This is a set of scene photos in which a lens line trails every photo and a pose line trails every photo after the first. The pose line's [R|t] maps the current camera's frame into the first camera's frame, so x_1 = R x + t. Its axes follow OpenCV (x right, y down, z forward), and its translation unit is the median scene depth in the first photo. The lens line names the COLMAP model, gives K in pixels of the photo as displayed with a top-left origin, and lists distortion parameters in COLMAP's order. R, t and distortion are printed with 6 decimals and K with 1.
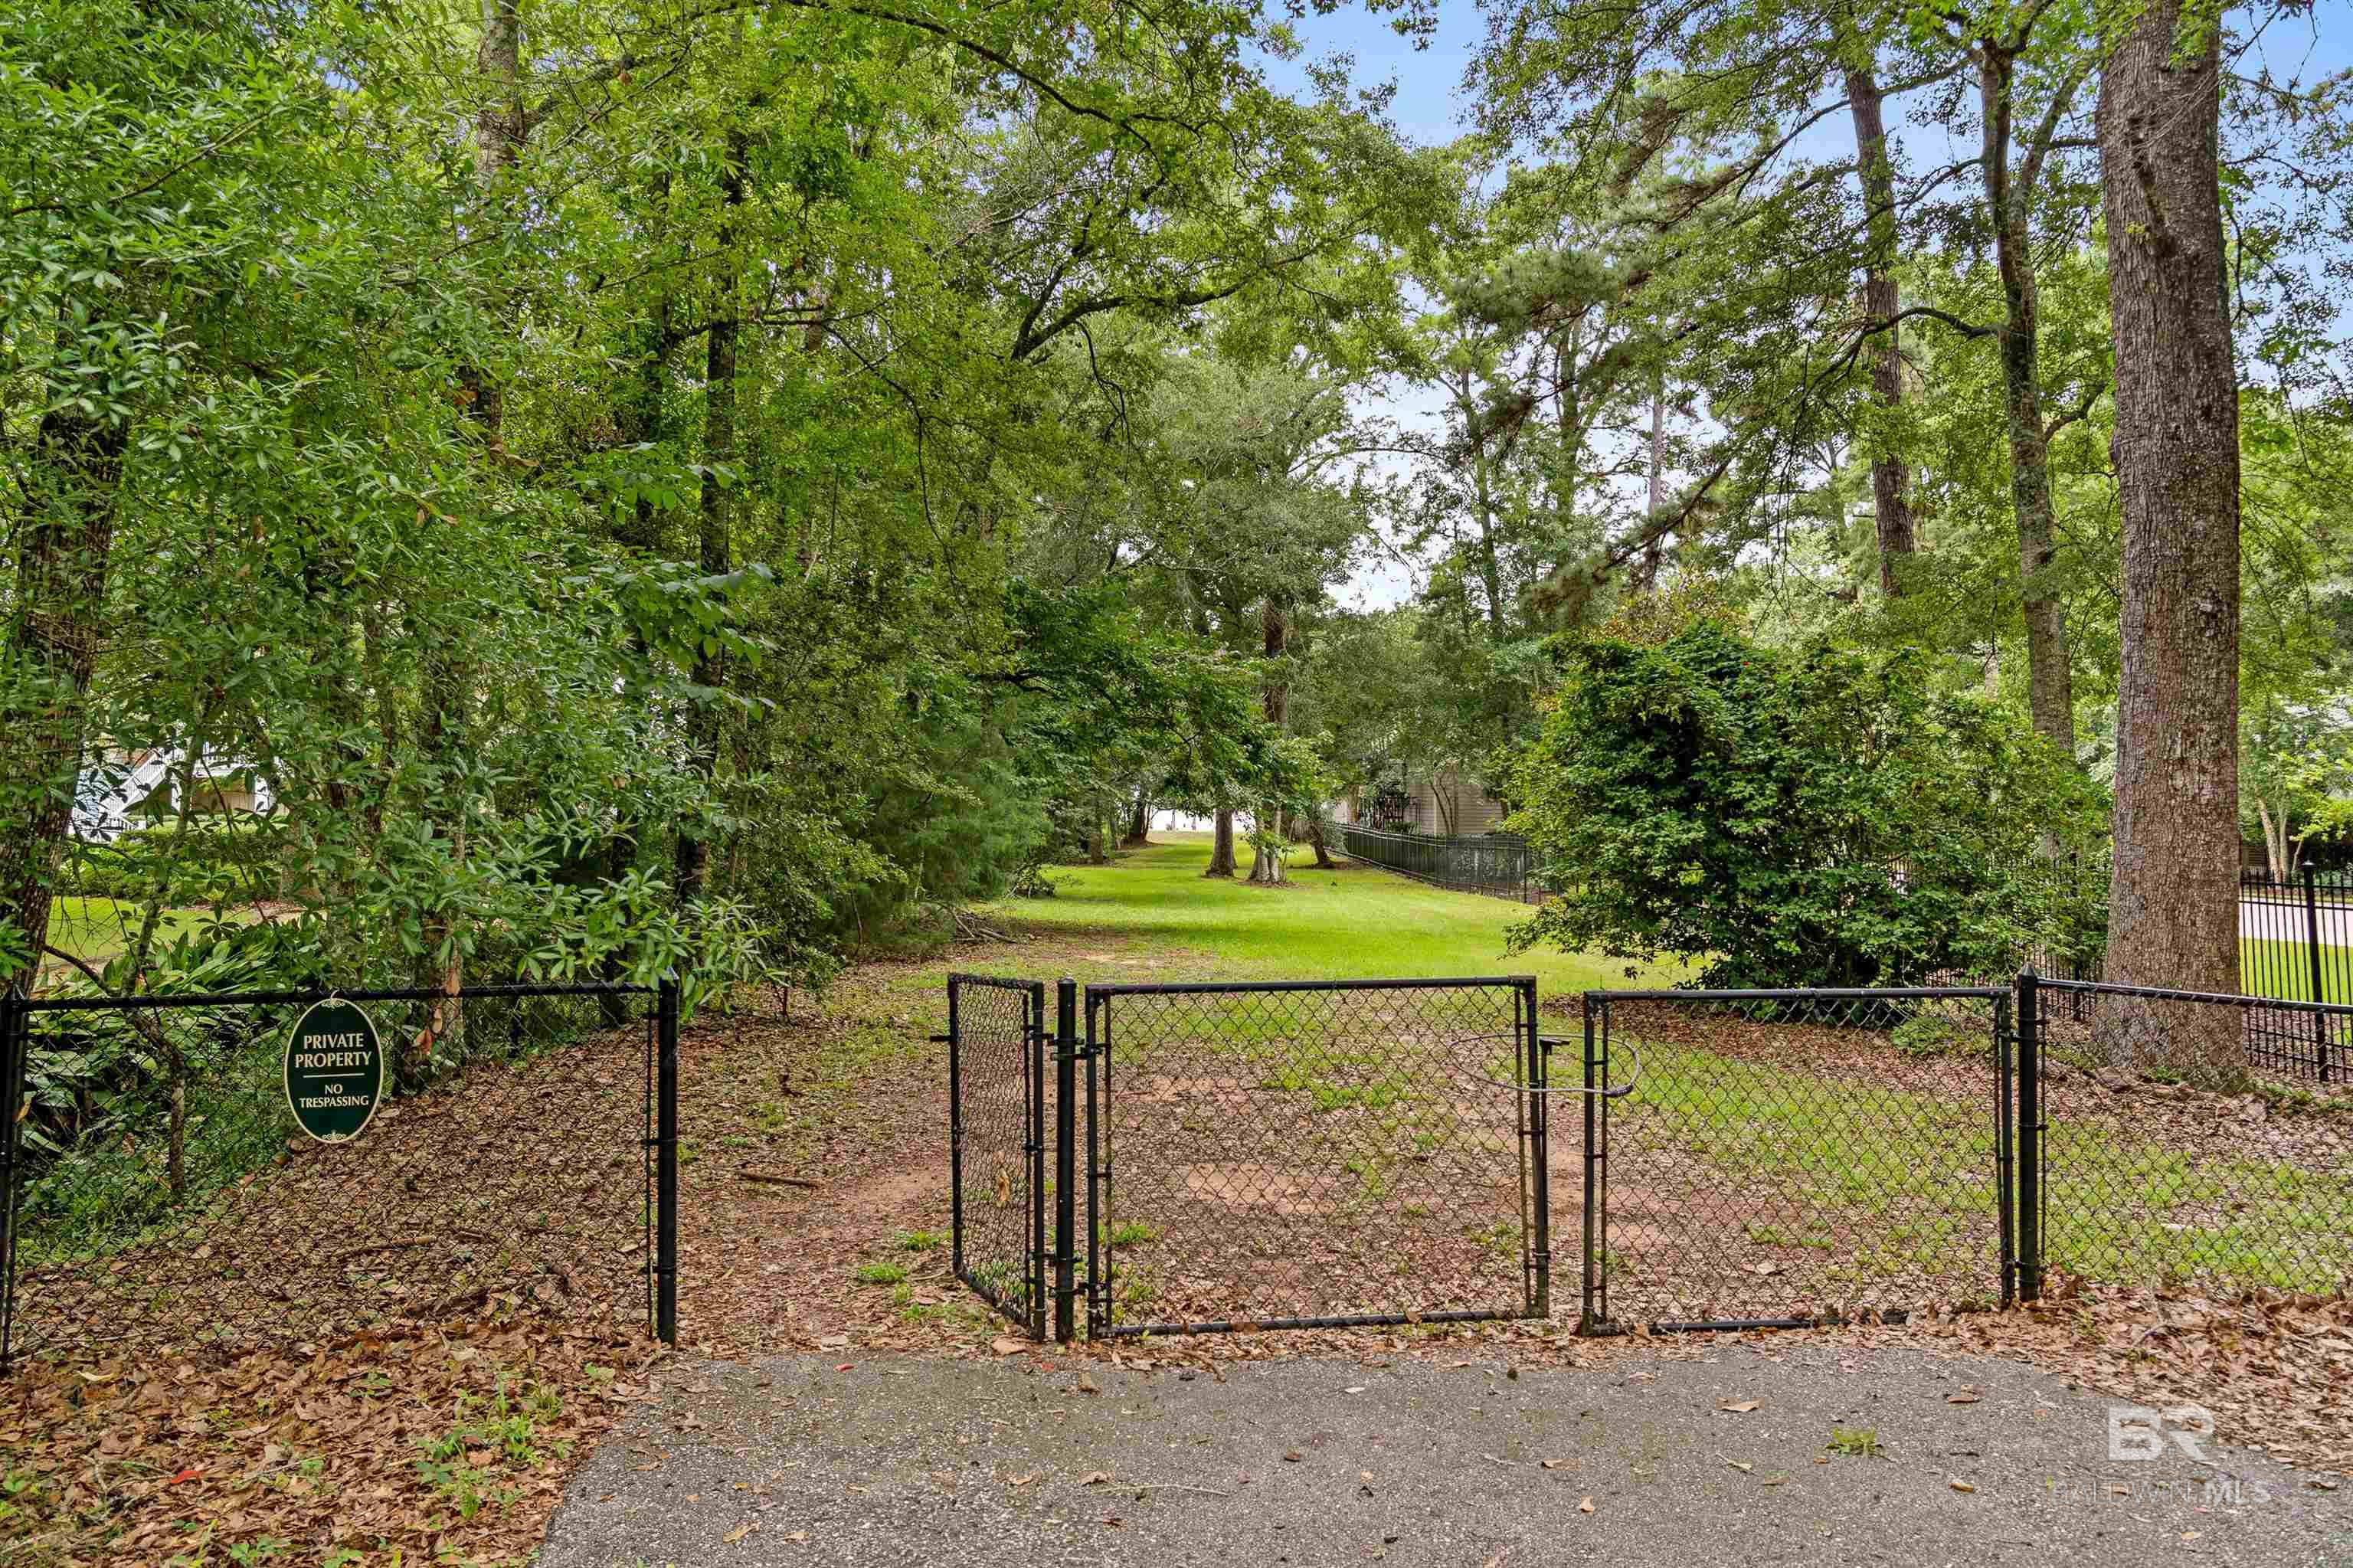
lens RADIAL K [[1604.5, 0, 1176.5], [0, 1604.5, 784.0], [0, 0, 1]] dist [-0.017695, -0.002502]
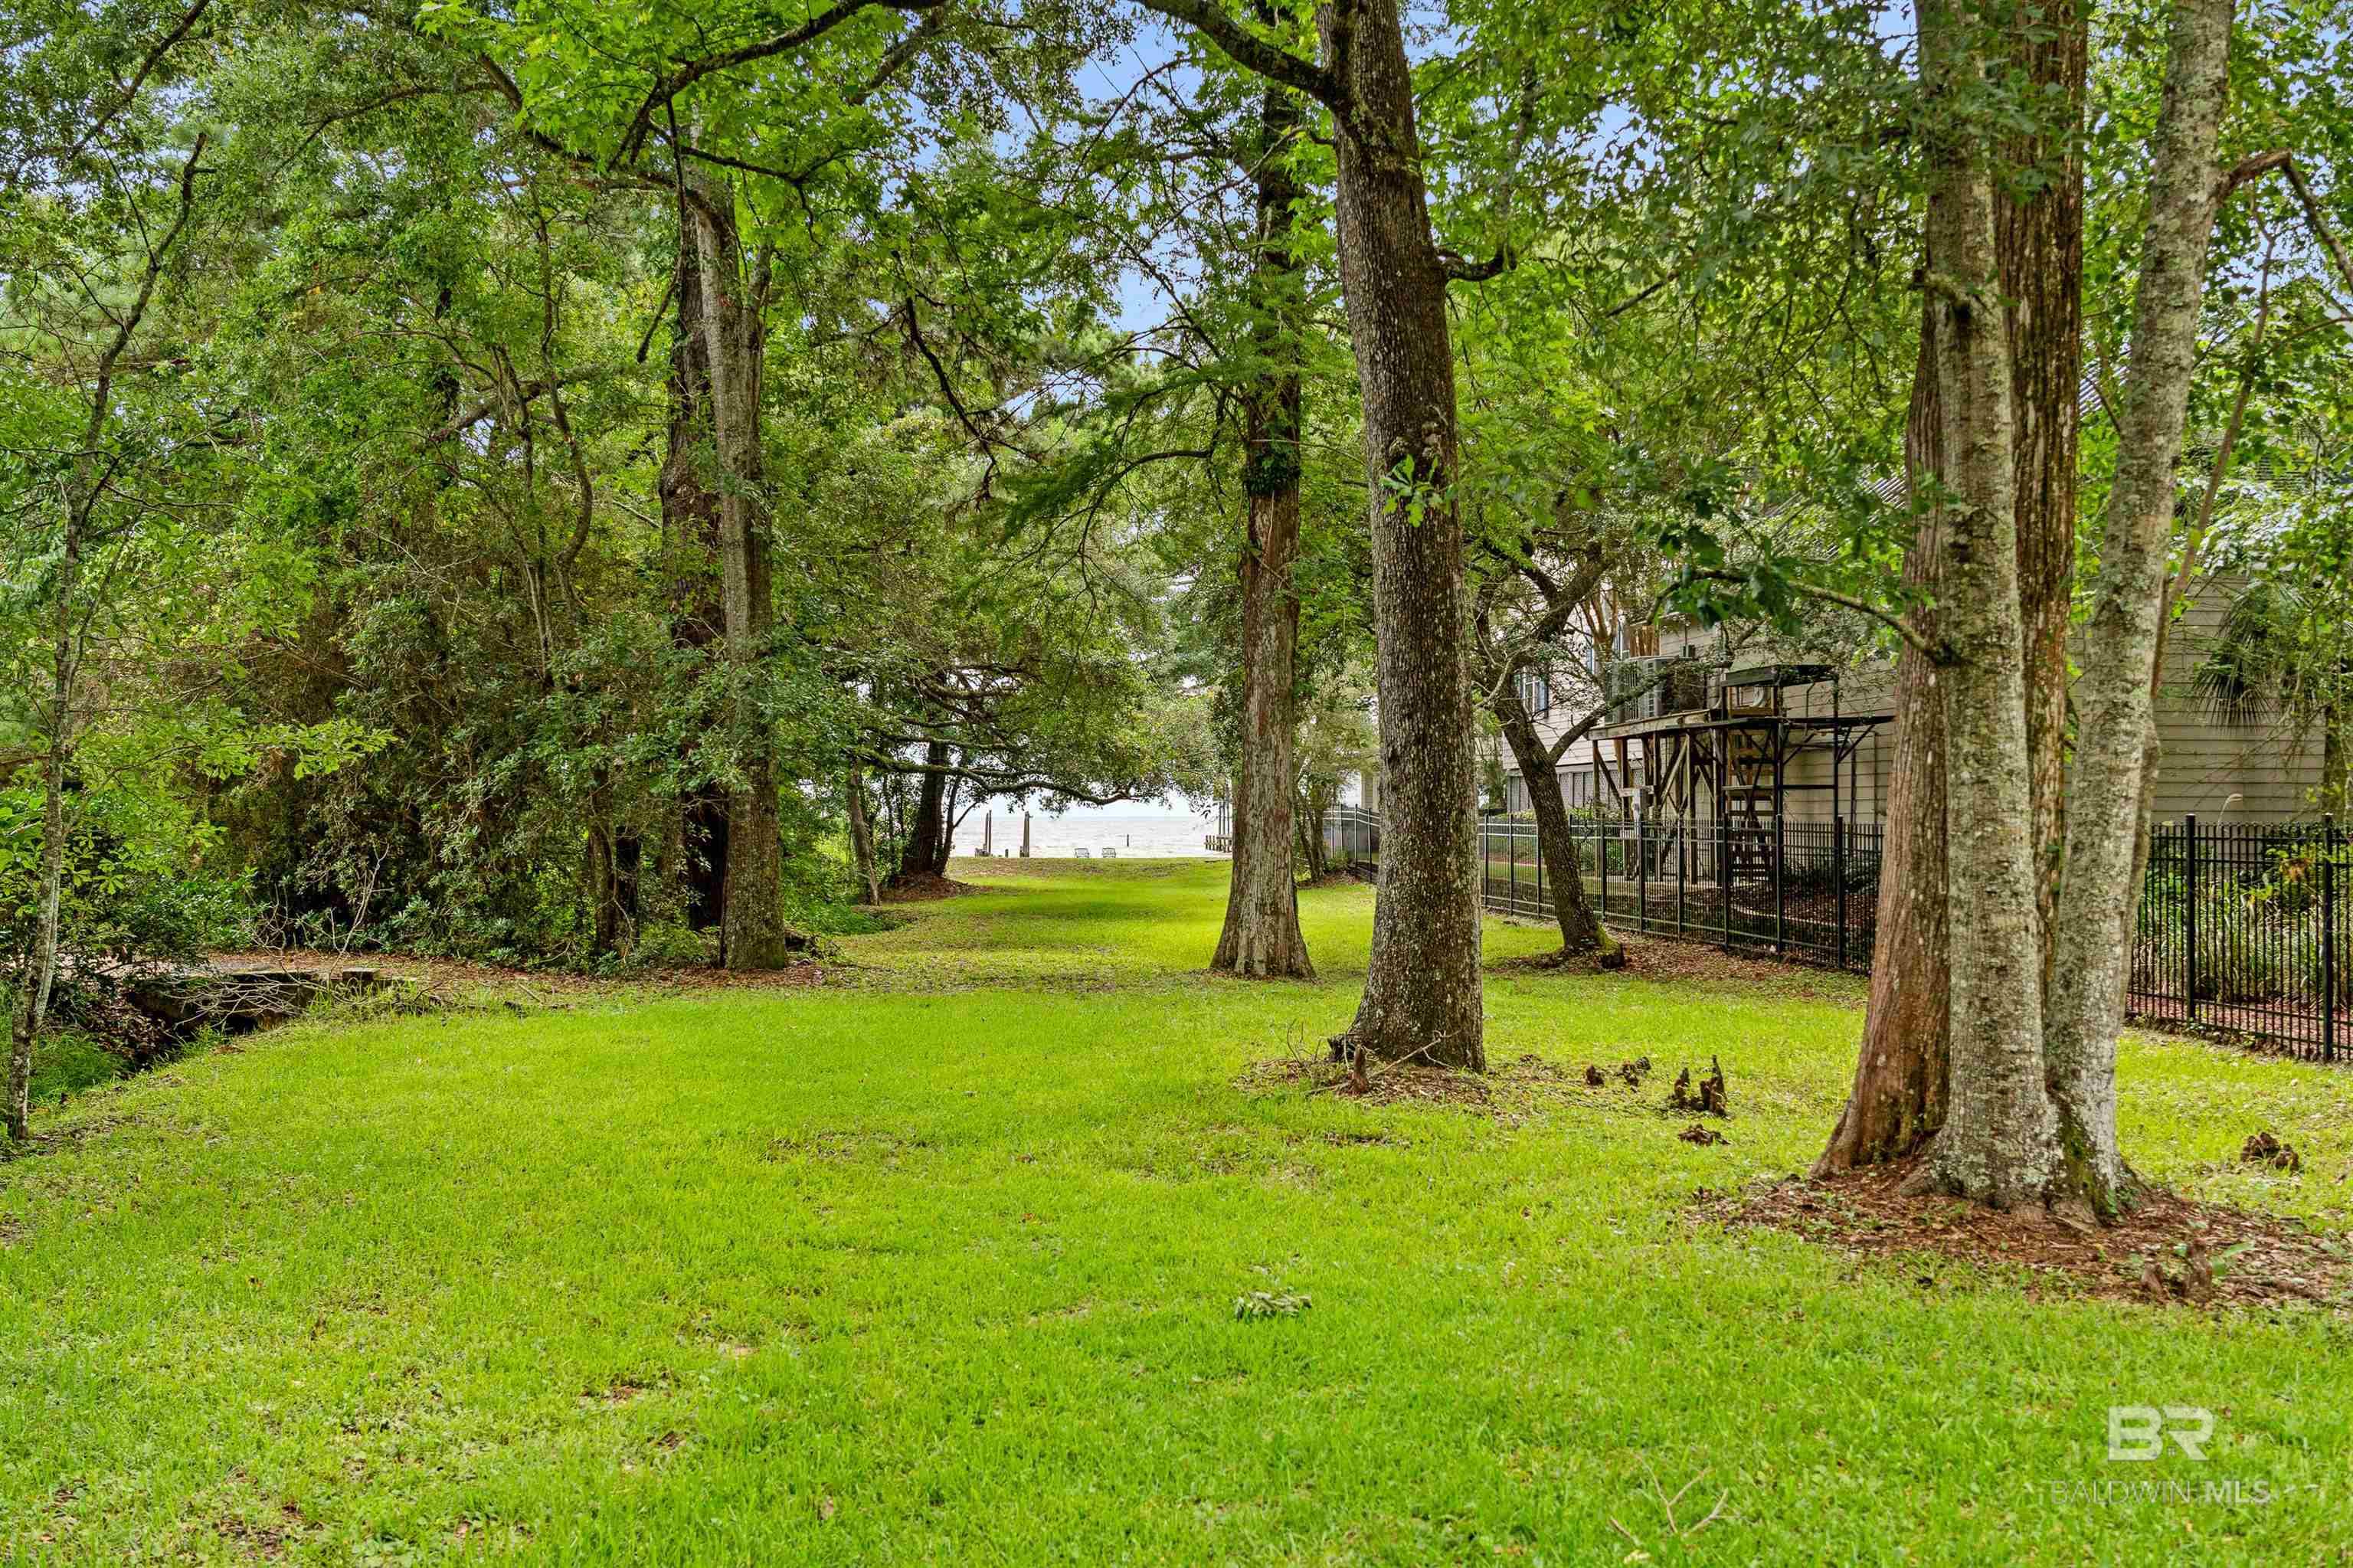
lens RADIAL K [[2310.6, 0, 1176.5], [0, 2310.6, 784.0], [0, 0, 1]] dist [0.001876, 0.001570]
pose [[0.996265, -0.005469, 0.086180, -0.024937], [0.006027, 0.999963, -0.006218, 0.035702], [-0.086143, 0.006714, 0.996260, 0.964101]]
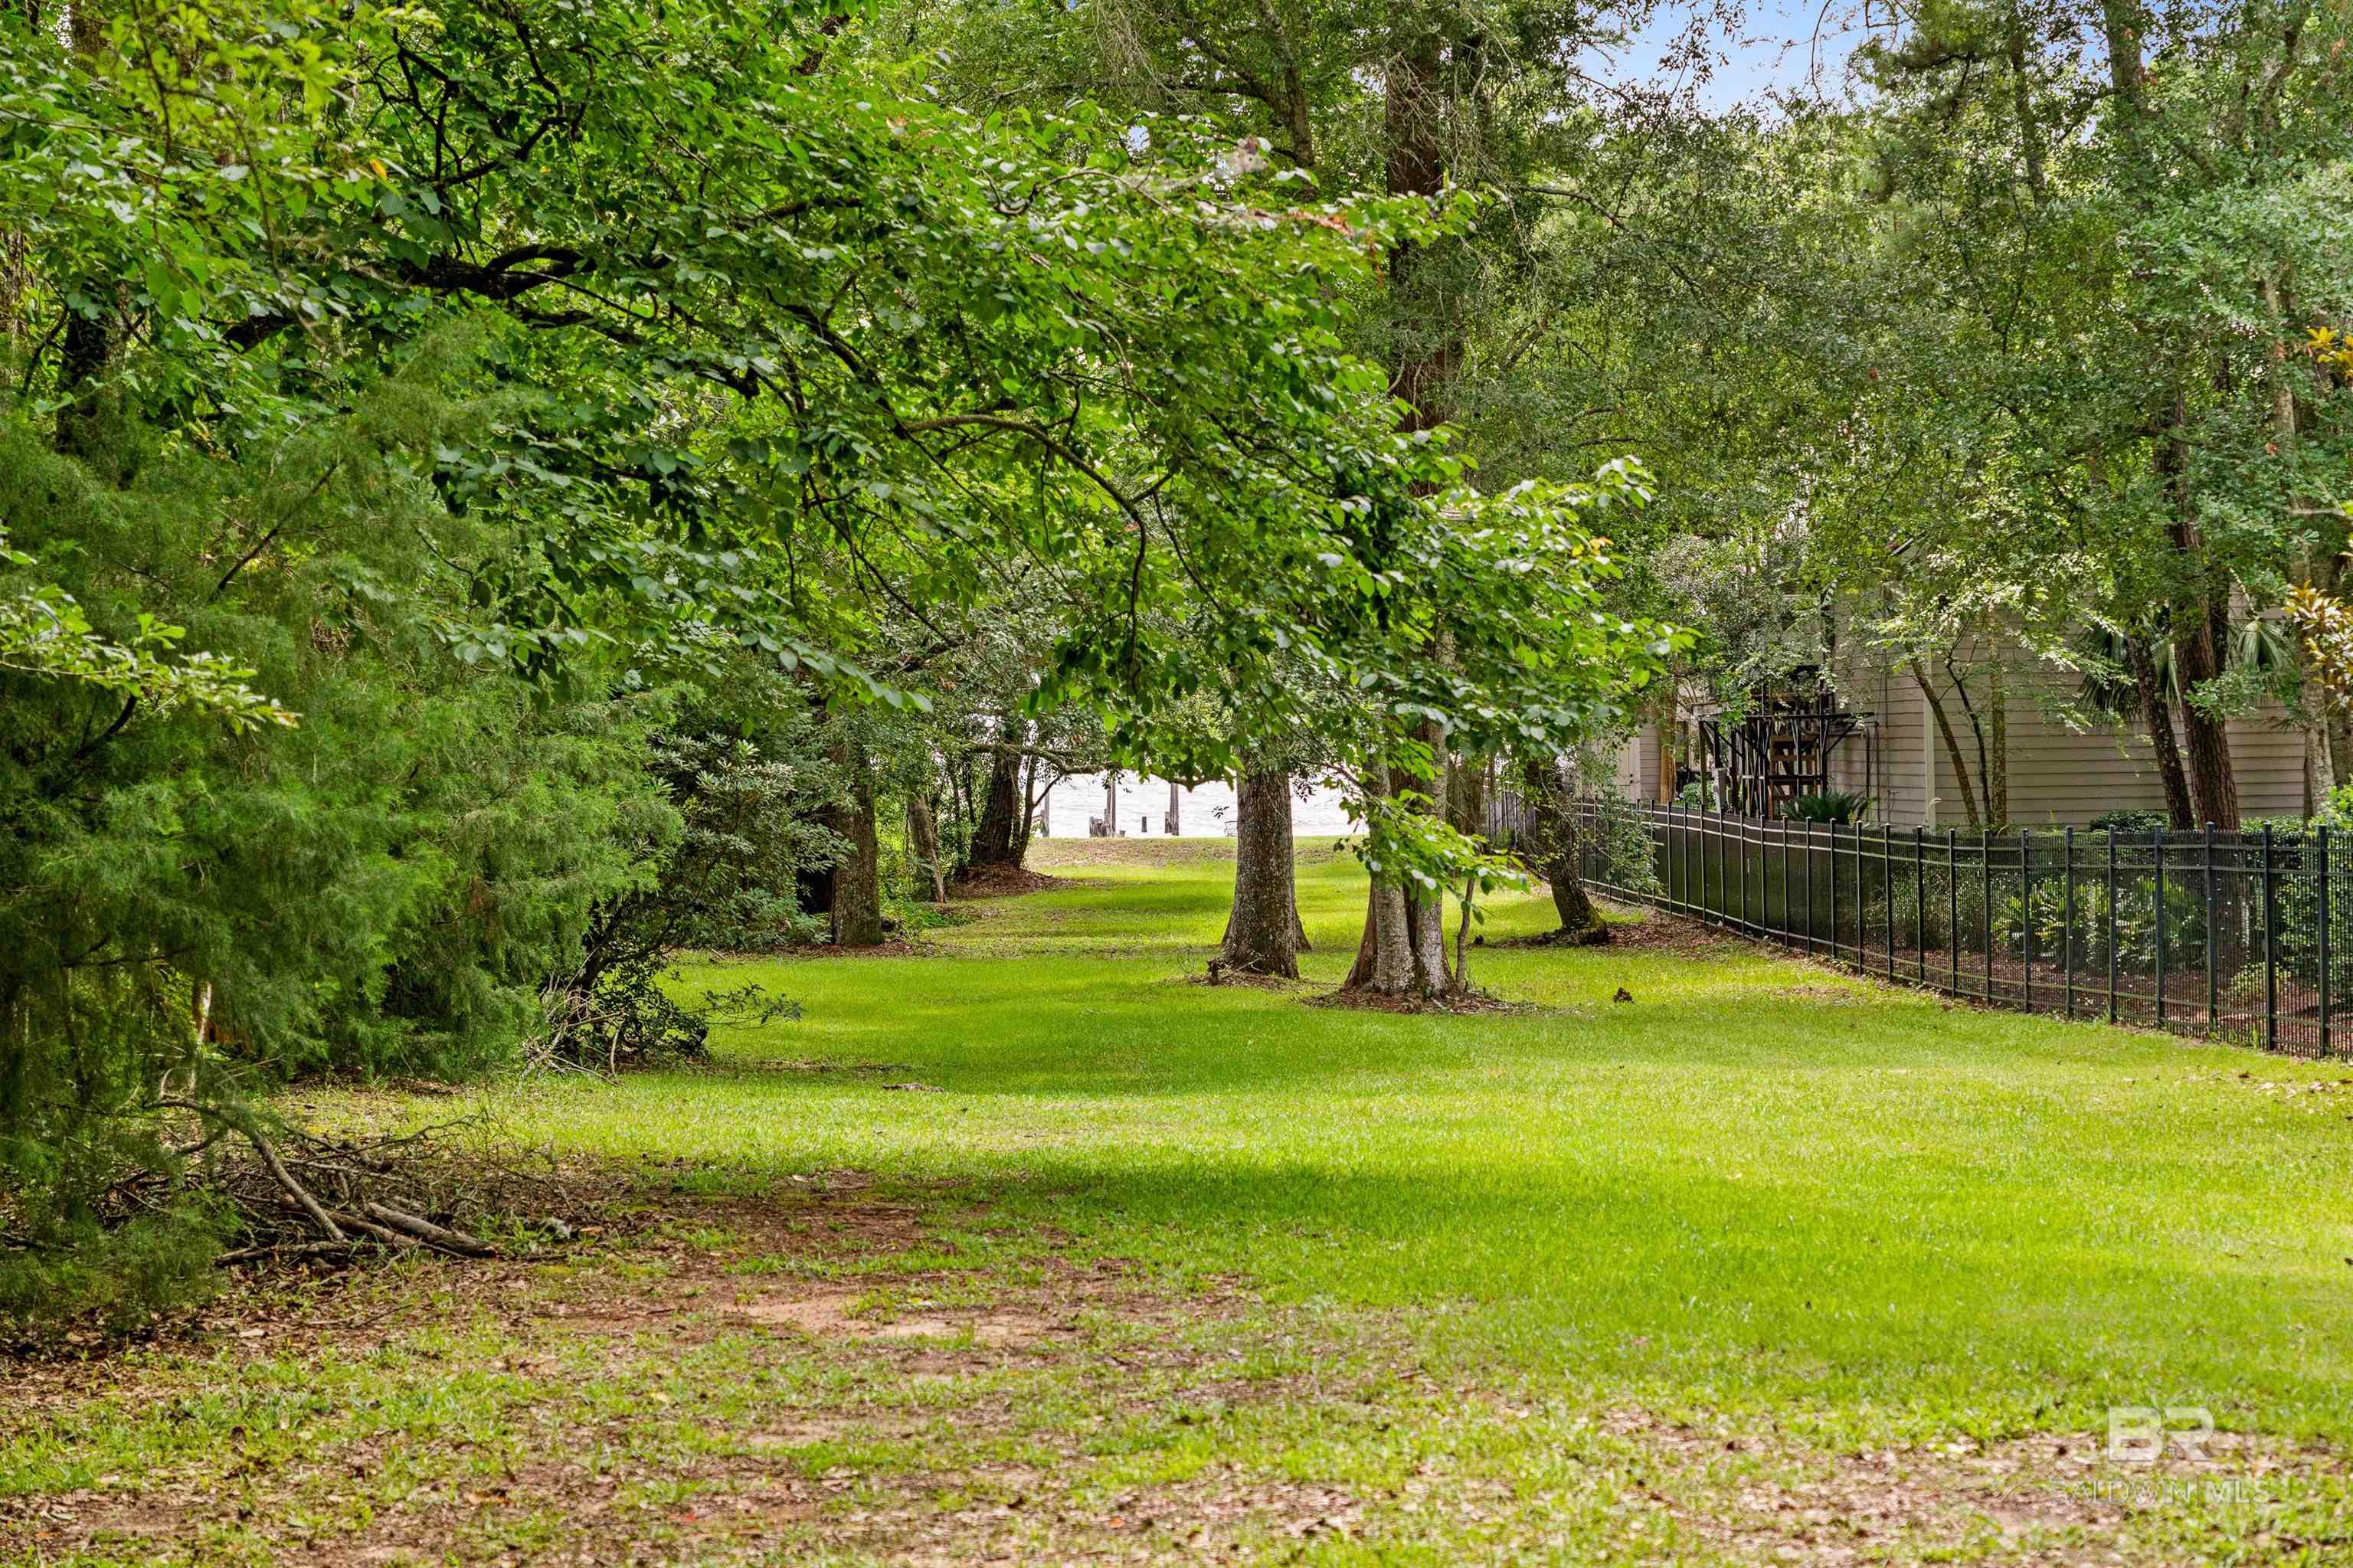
lens RADIAL K [[4701.0, 0, 1176.5], [0, 4701.0, 784.0], [0, 0, 1]] dist [-0.039397, -0.134783]
pose [[0.999699, -0.021508, 0.011822, 0.002390], [0.021301, 0.999623, 0.017338, 0.004711], [-0.012190, -0.017081, 0.999780, 0.112363]]
